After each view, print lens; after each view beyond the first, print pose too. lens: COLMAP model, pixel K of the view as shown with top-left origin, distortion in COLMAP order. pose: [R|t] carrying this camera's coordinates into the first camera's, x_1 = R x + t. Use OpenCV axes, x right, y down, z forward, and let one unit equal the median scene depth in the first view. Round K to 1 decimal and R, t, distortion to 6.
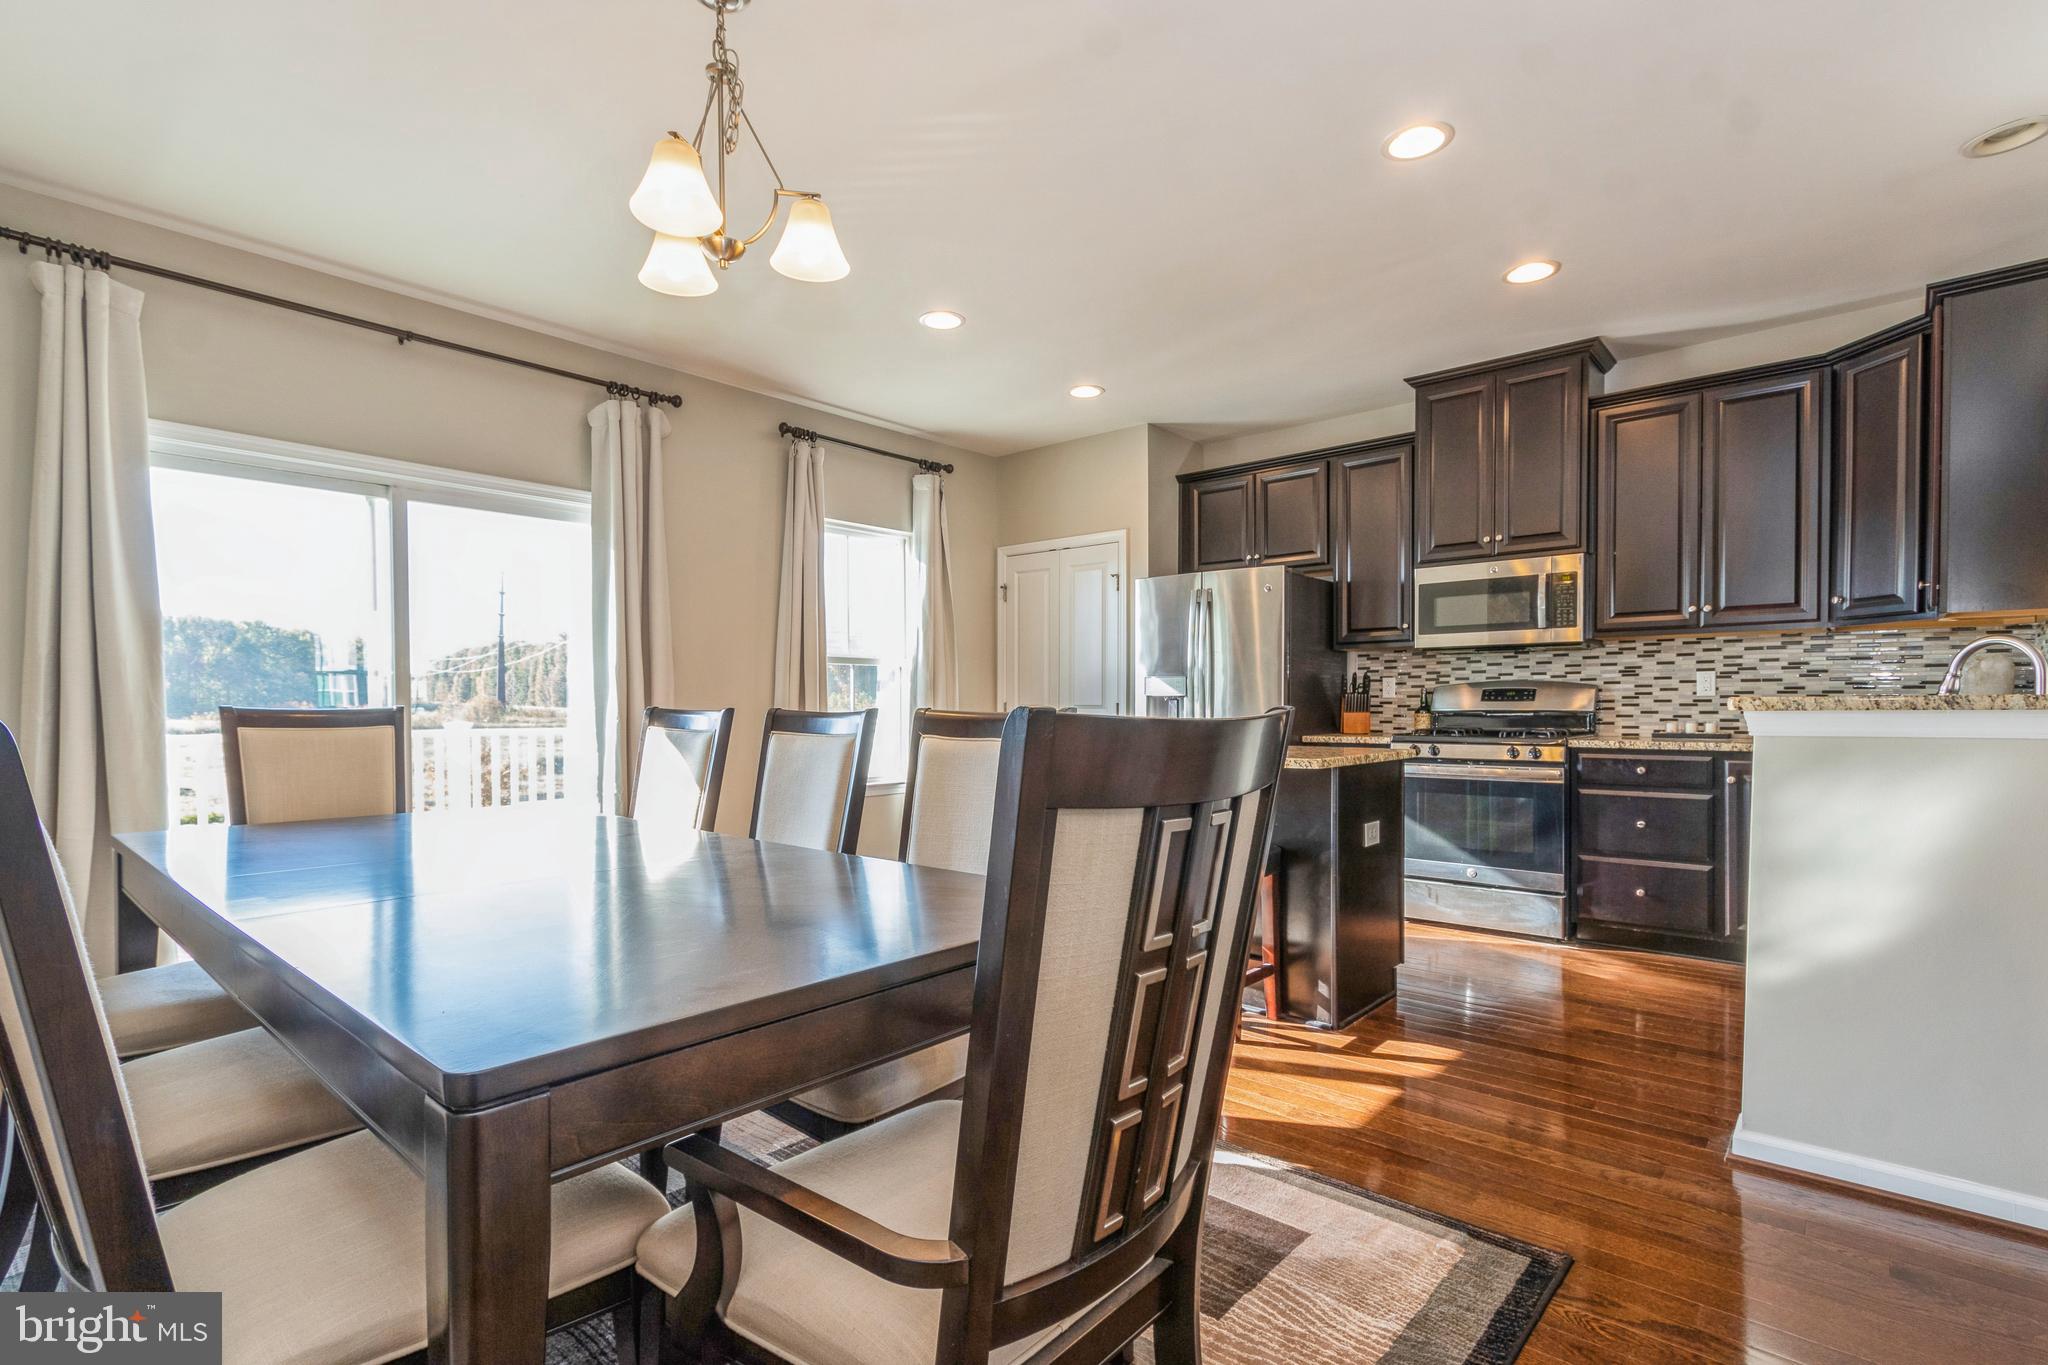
lens RADIAL K [[986.2, 0, 977.5], [0, 986.2, 721.1], [0, 0, 1]] dist [-0.000627, -0.000411]
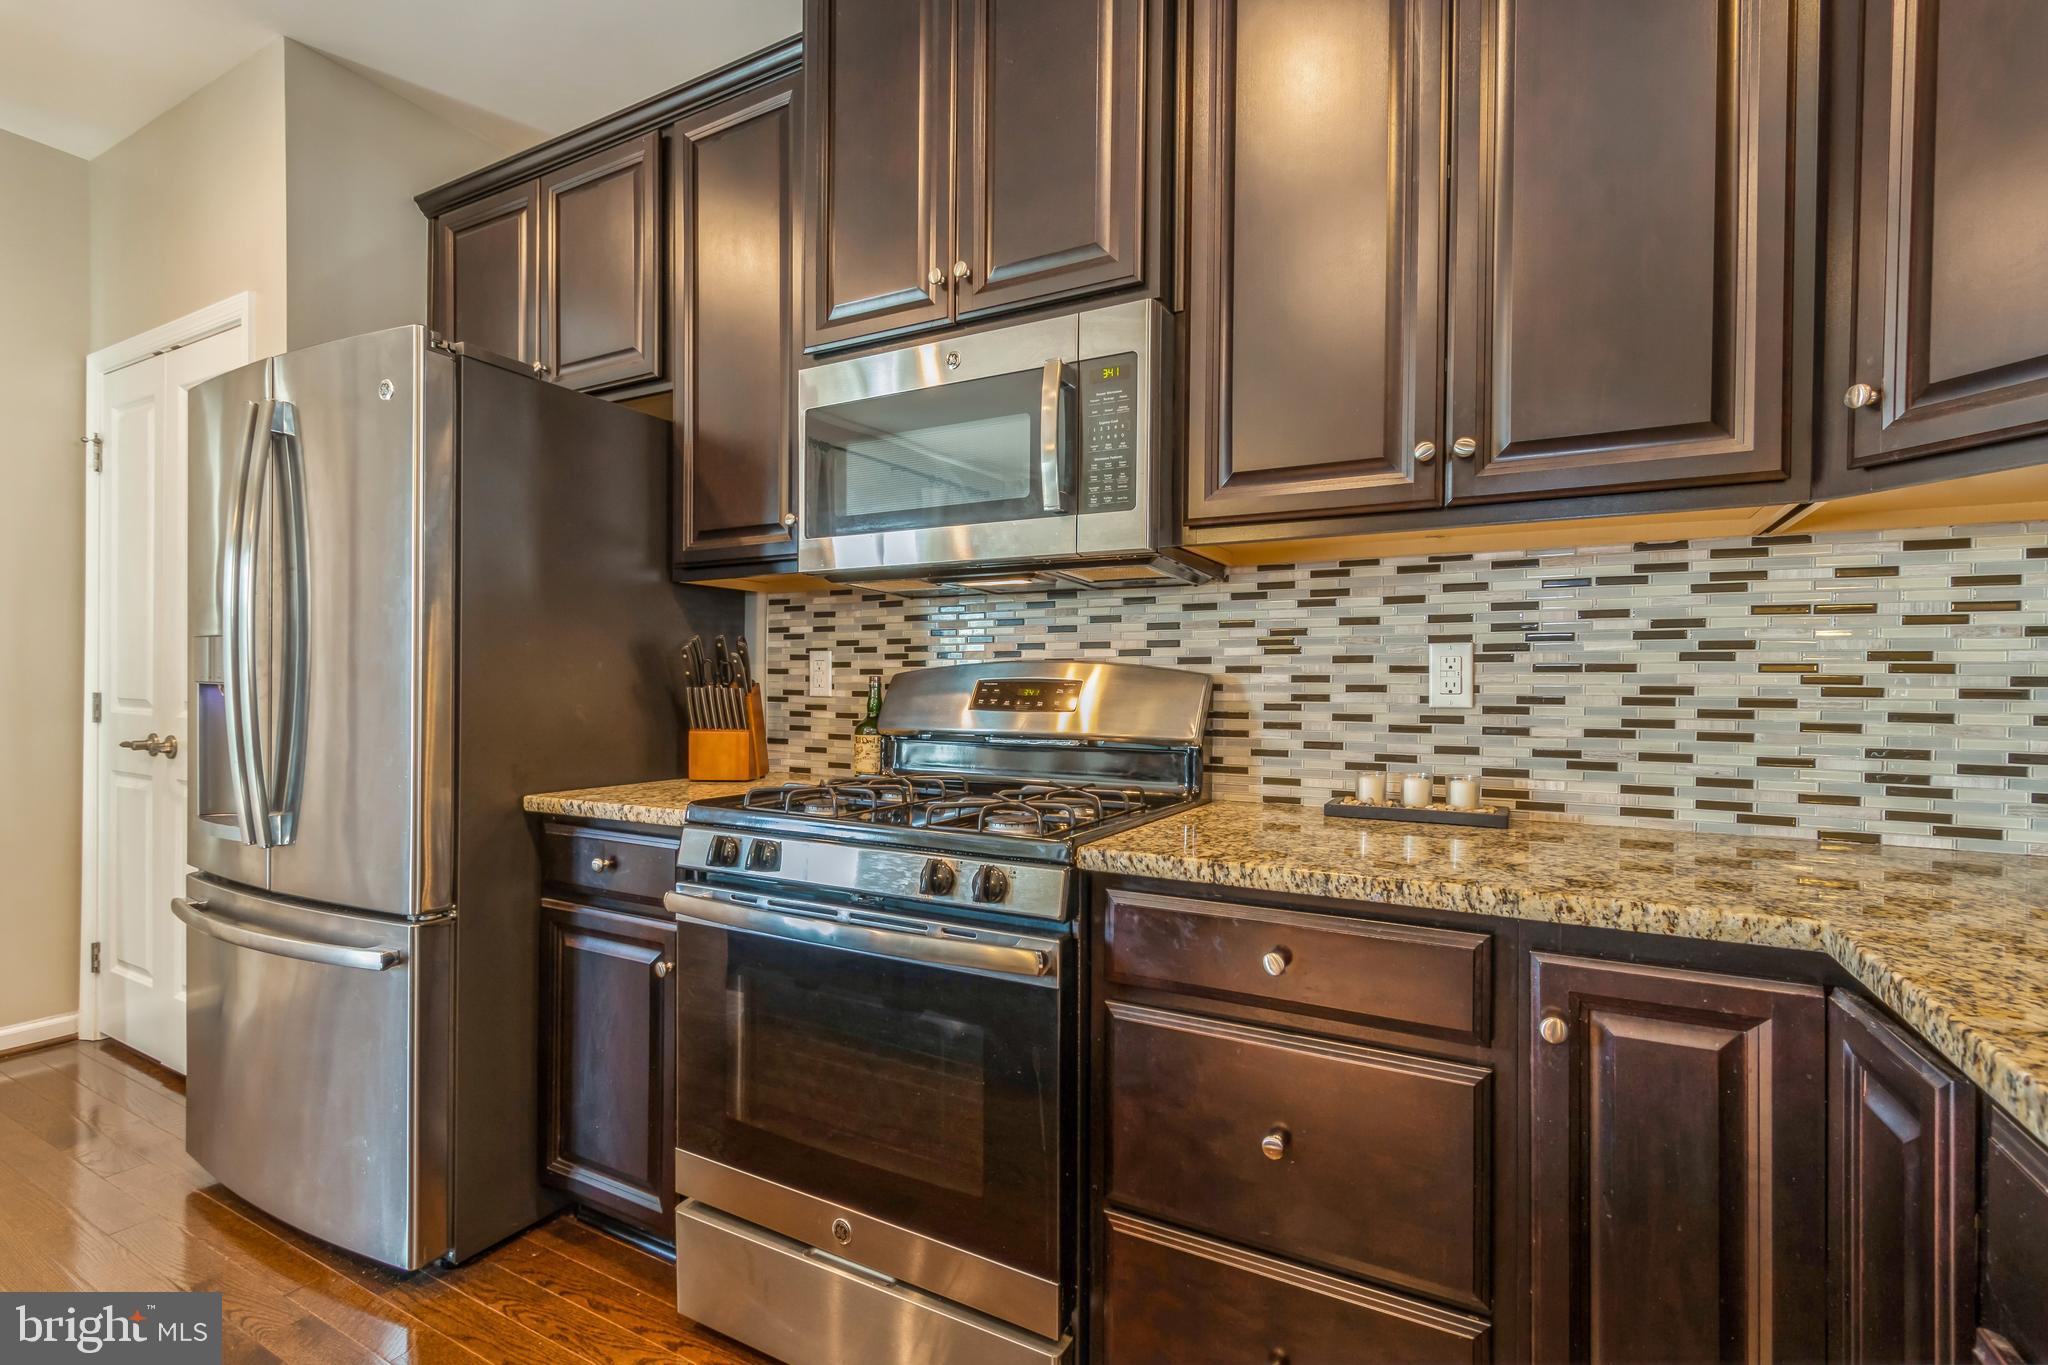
lens RADIAL K [[934.8, 0, 1020.2], [0, 934.8, 691.4], [0, 0, 1]] dist [0.014817, -0.007853]
pose [[0.971504, 0.012694, 0.236683, 0.478945], [-0.009539, 0.999850, -0.014469, -0.024247], [-0.236831, 0.011799, 0.971479, 0.669779]]
